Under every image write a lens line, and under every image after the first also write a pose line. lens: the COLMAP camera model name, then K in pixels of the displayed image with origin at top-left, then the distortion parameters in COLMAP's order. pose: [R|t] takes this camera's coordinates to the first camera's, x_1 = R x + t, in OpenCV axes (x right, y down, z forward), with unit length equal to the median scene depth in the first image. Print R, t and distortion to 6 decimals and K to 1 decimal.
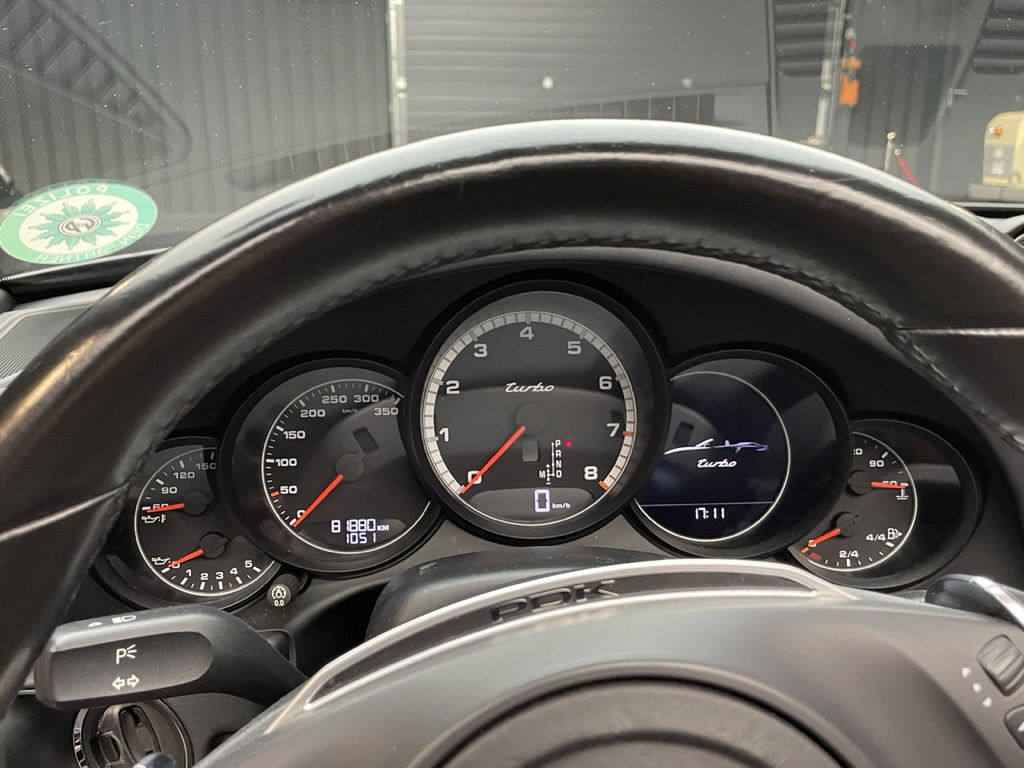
lens RADIAL K [[893.0, 0, 509.2], [0, 893.0, 380.6], [0, 0, 1]] dist [0.048826, -0.001249]
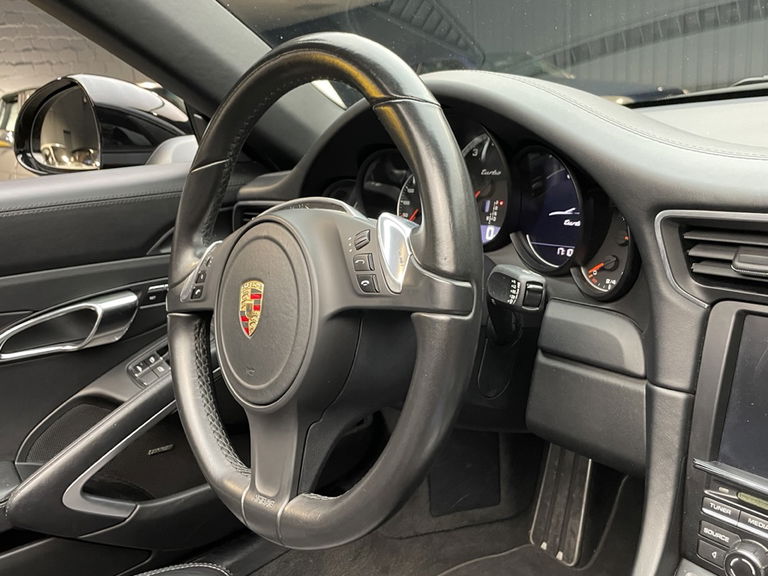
lens RADIAL K [[669.7, 0, 381.9], [0, 669.7, 285.5], [0, 0, 1]] dist [0.048826, -0.001249]
pose [[0.615626, 0.169026, -0.769698, 1.000122], [-0.126254, 0.985265, 0.115383, 0.107609], [0.777859, 0.026144, 0.627895, -0.065881]]
